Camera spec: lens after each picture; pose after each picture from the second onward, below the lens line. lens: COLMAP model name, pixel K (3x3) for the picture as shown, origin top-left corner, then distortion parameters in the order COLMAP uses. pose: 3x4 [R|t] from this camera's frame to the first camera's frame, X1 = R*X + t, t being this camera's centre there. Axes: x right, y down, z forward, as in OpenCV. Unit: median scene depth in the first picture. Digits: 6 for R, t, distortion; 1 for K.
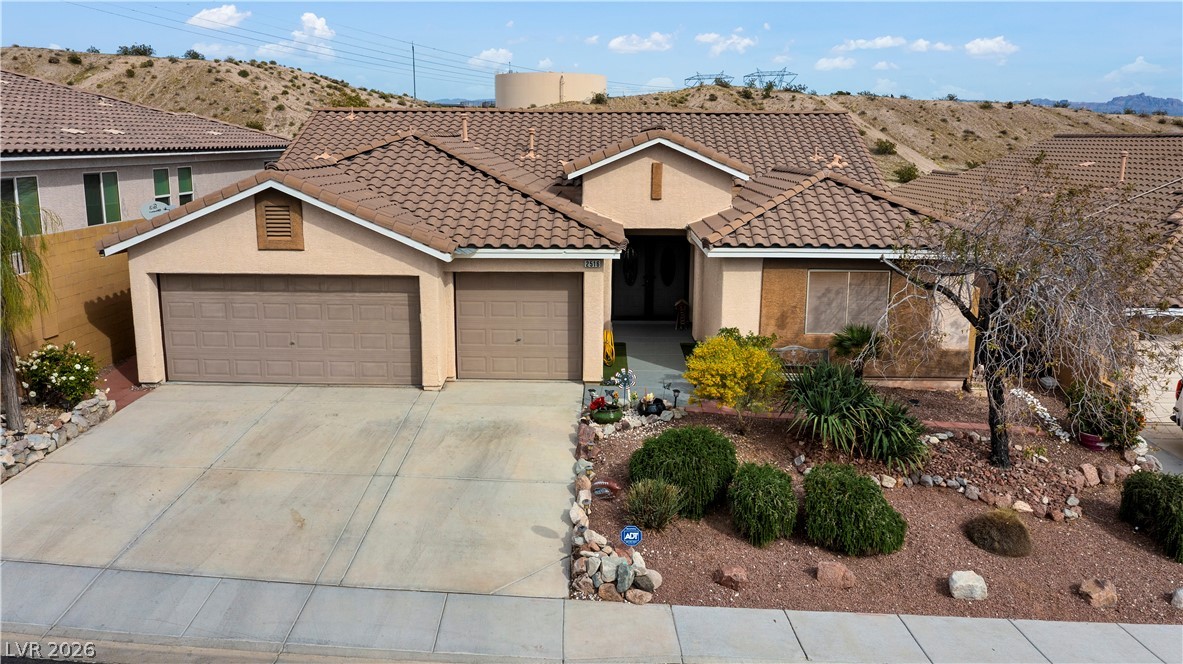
lens RADIAL K [[935.3, 0, 591.5], [0, 935.3, 332.0], [0, 0, 1]] dist [-0.016674, 0.006778]
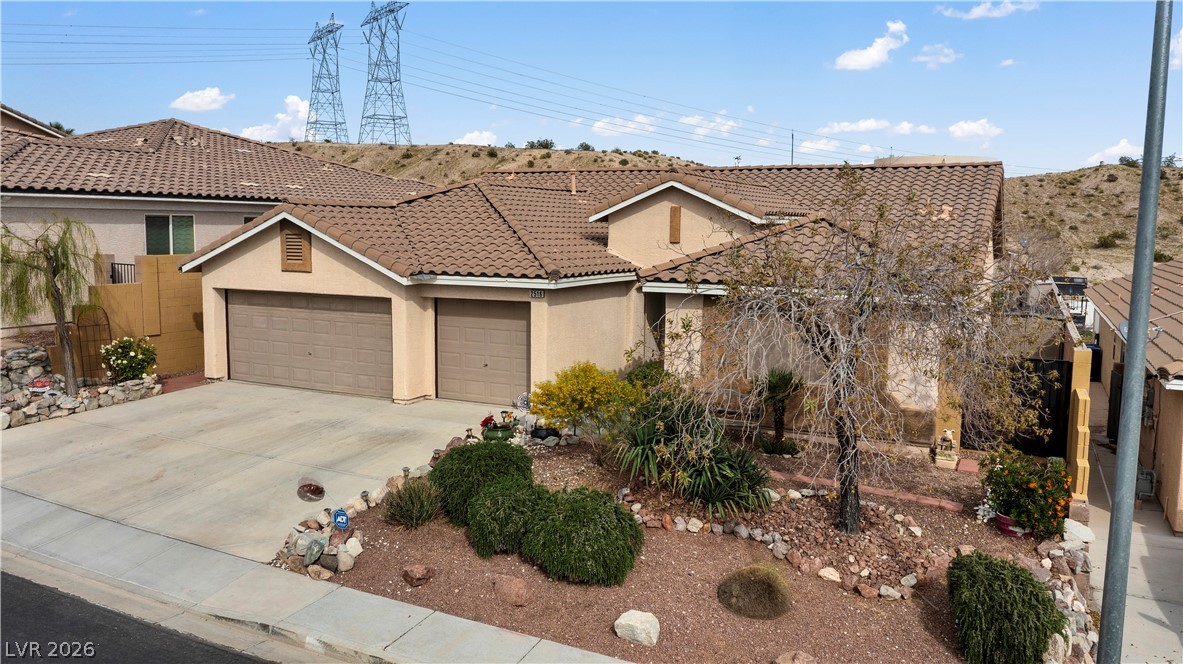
lens RADIAL K [[935.3, 0, 591.5], [0, 935.3, 332.0], [0, 0, 1]] dist [-0.016674, 0.006778]
pose [[0.908647, 0.052339, -0.414271, 0.496632], [-0.090739, 0.993155, -0.073549, 0.040501], [0.407586, 0.104421, 0.907177, 0.090353]]
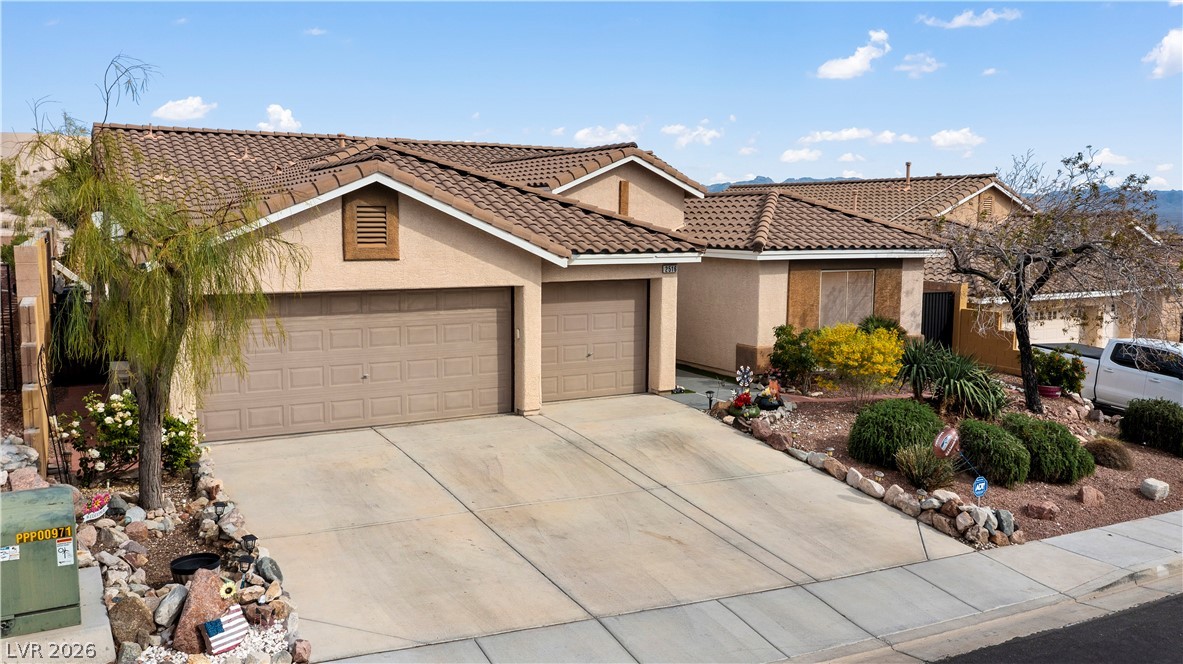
lens RADIAL K [[932.6, 0, 591.5], [0, 932.6, 332.0], [0, 0, 1]] dist [-0.016968, 0.005519]
pose [[0.859877, -0.059750, 0.506992, -0.583990], [0.100869, 0.993433, -0.053999, 0.038571], [-0.500436, 0.097573, 0.860258, 0.204053]]
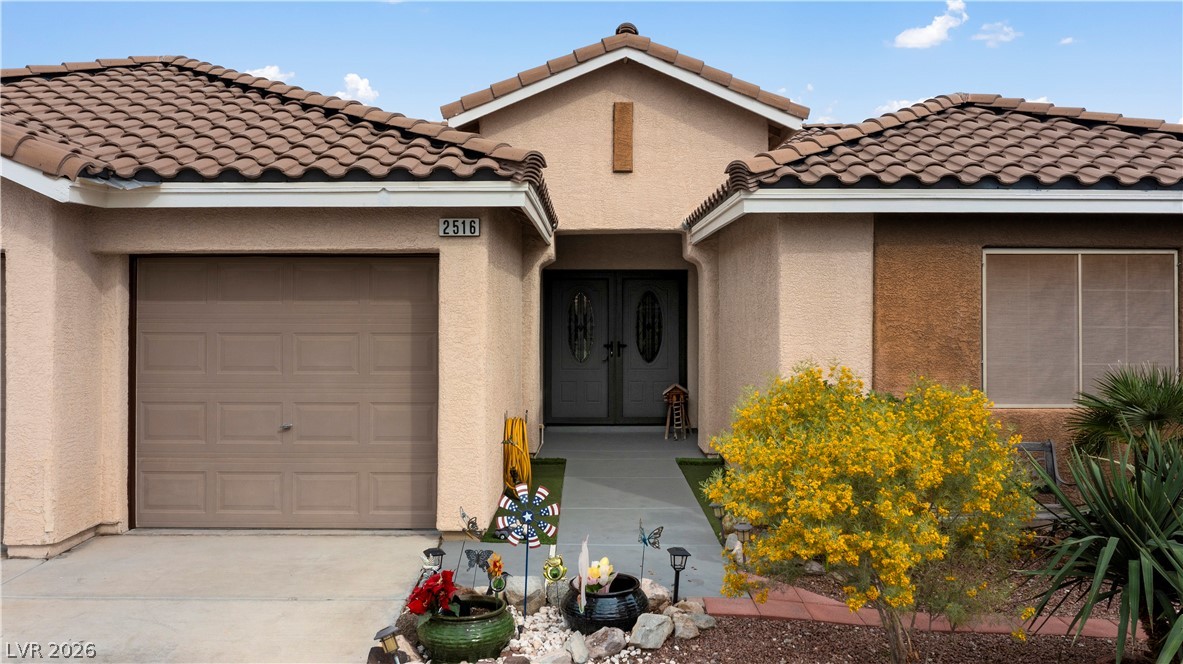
lens RADIAL K [[949.3, 0, 595.4], [0, 949.3, 293.2], [0, 0, 1]] dist [-0.015406, 0.000262]
pose [[0.999688, -0.003806, 0.024681, 0.050083], [0.009017, 0.976660, -0.214600, 0.043265], [-0.023288, 0.214756, 0.976390, 0.617545]]
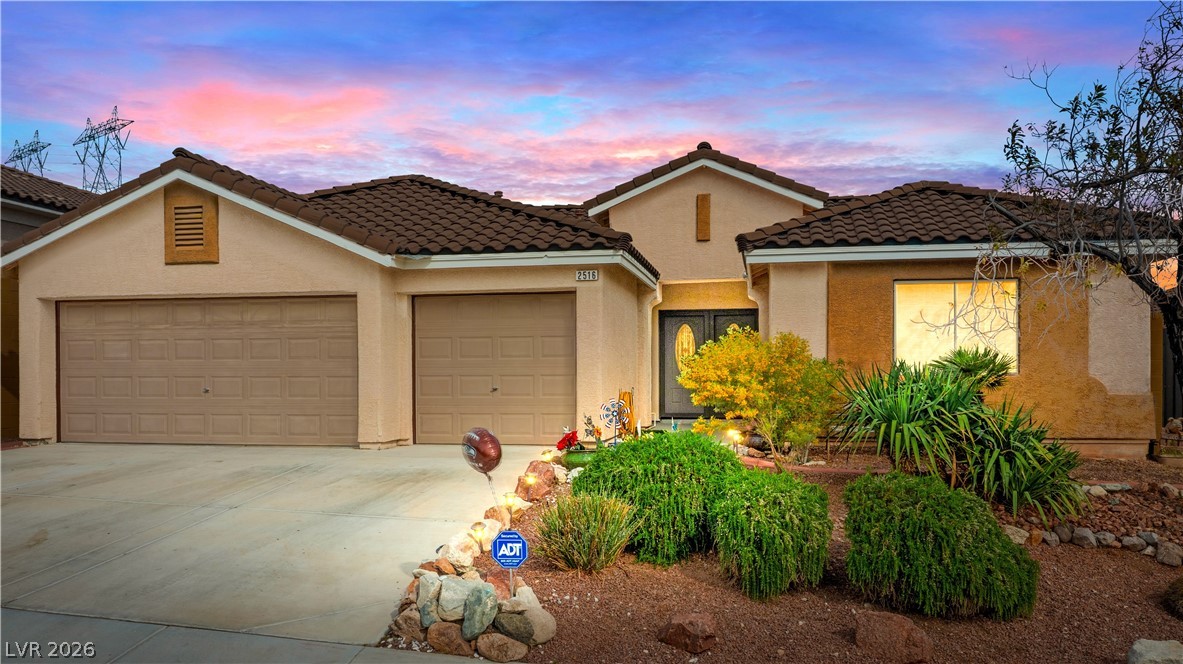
lens RADIAL K [[957.3, 0, 589.5], [0, 957.3, 380.2], [0, 0, 1]] dist [-0.015238, 0.001539]
pose [[0.987151, -0.008985, -0.159535, 0.124312], [-0.022445, 0.980721, -0.194118, 0.156063], [0.158203, 0.195205, 0.967919, 0.294506]]
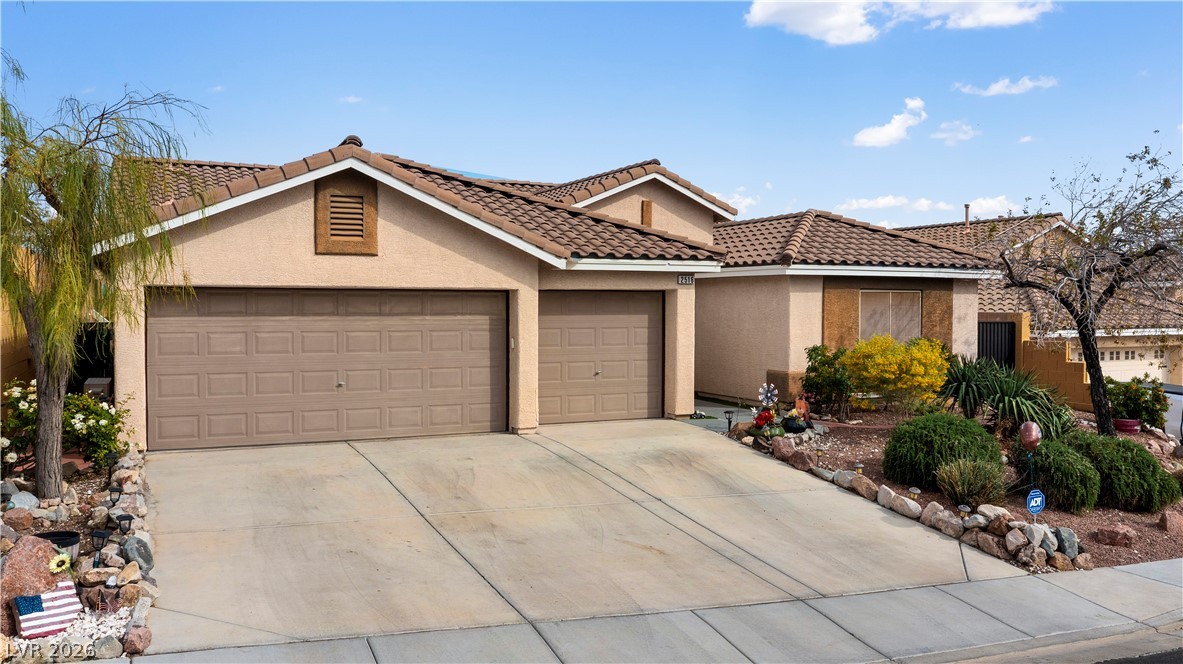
lens RADIAL K [[932.6, 0, 591.5], [0, 932.6, 332.0], [0, 0, 1]] dist [-0.016968, 0.005519]
pose [[0.894722, -0.016920, 0.446303, -0.491022], [0.092671, 0.984567, -0.148456, 0.103194], [-0.436903, 0.174186, 0.882482, 0.260441]]
